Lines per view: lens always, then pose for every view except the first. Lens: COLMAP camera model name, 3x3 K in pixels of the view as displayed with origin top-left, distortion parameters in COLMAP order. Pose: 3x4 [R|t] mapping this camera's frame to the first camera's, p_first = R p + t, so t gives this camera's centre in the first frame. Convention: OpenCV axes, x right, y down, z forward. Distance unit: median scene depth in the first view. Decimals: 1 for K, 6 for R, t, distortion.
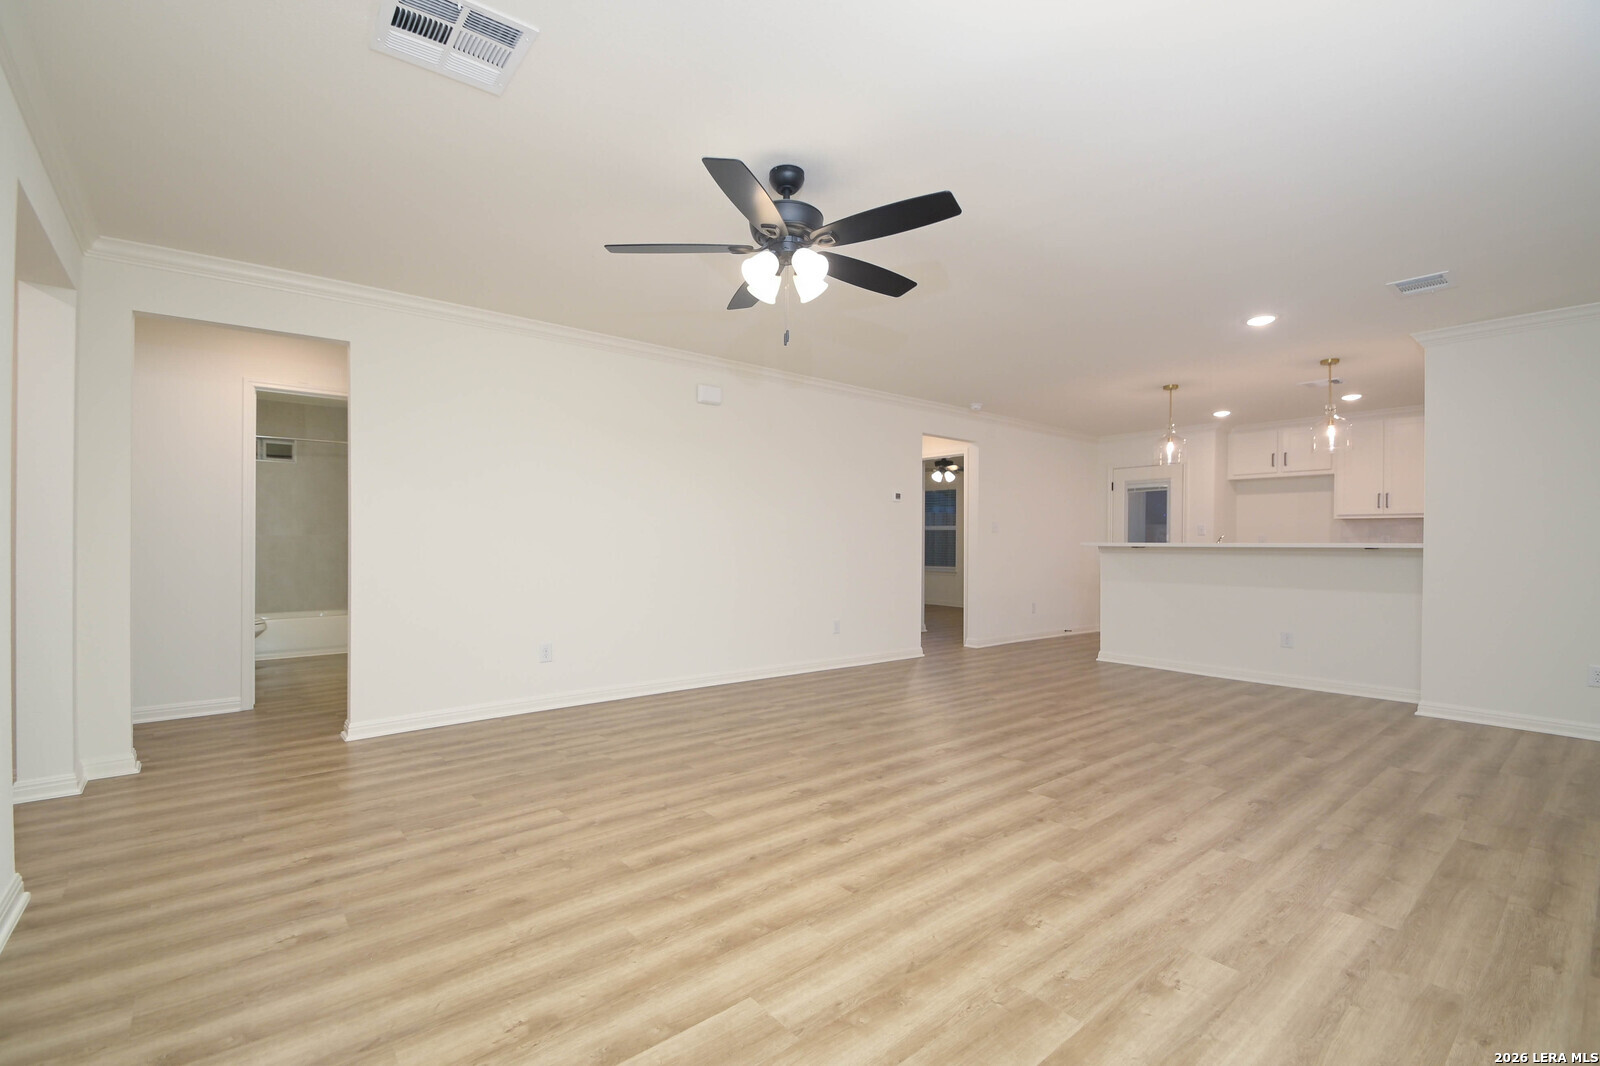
lens RADIAL K [[702.5, 0, 788.7], [0, 702.5, 537.9], [0, 0, 1]] dist [0.005076, -0.000752]
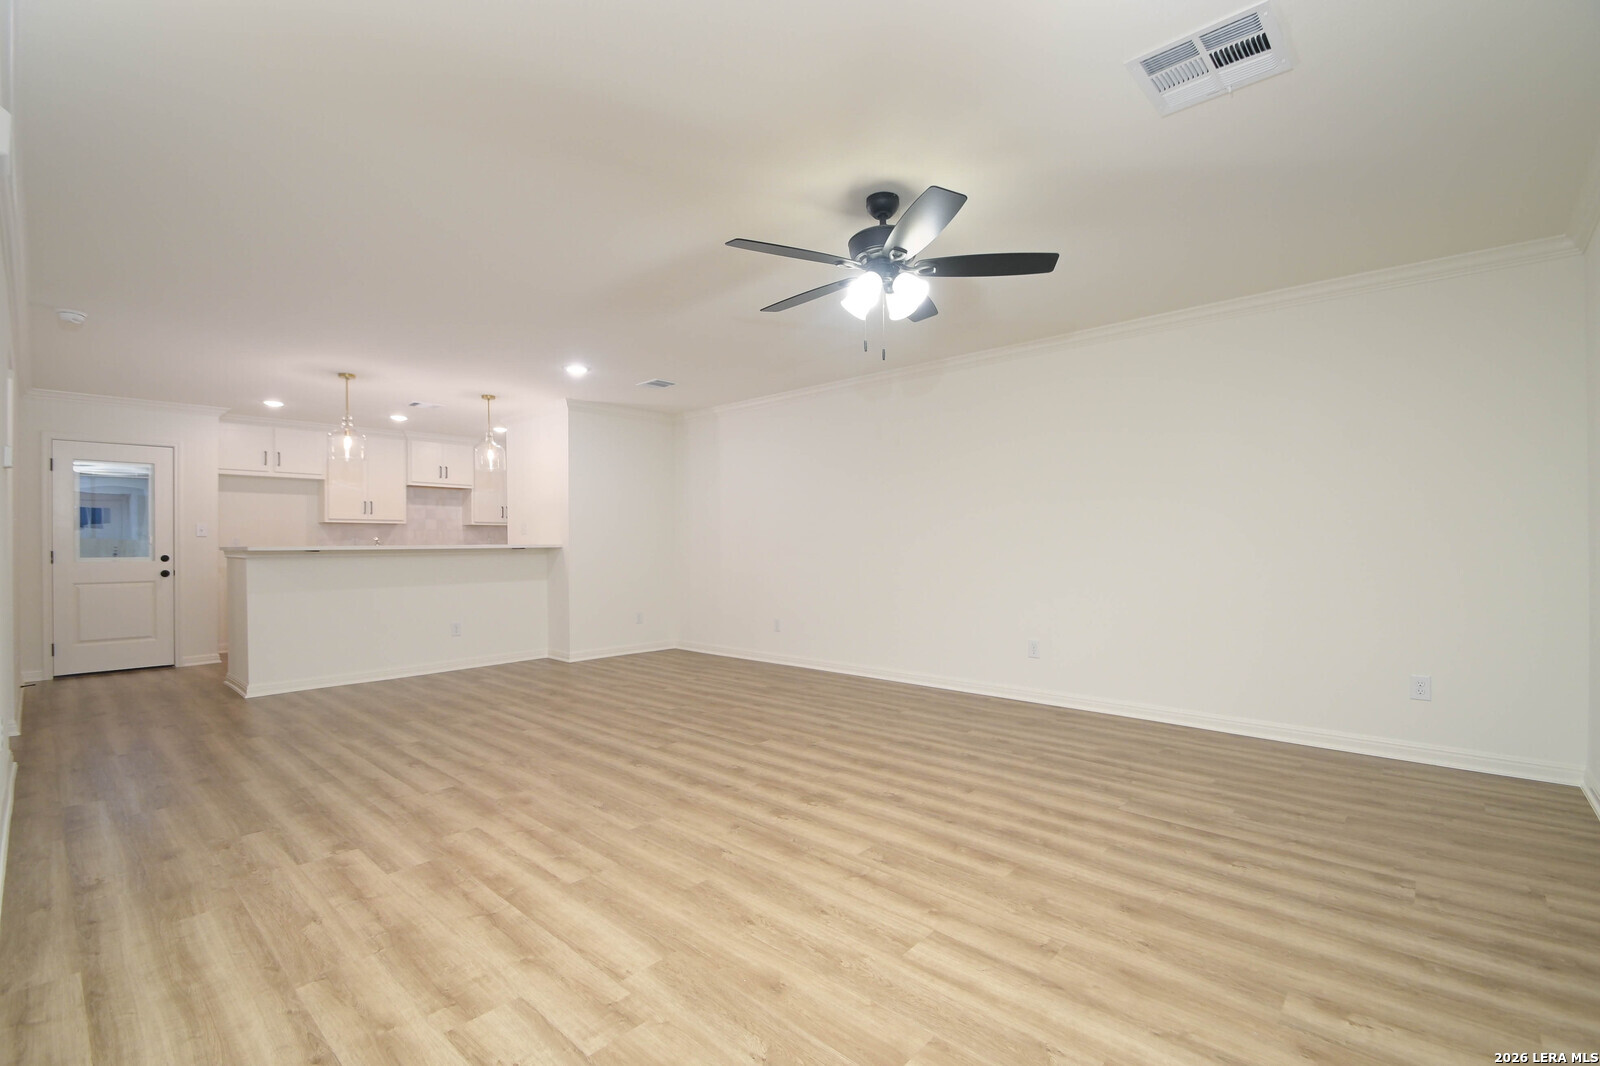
lens RADIAL K [[702.5, 0, 788.6], [0, 702.5, 539.4], [0, 0, 1]] dist [0.005076, -0.000752]
pose [[-0.142050, 0.001129, 0.989859, -0.854224], [-0.002417, 0.999996, -0.001487, -0.001930], [-0.989857, -0.002603, -0.142046, 1.059720]]
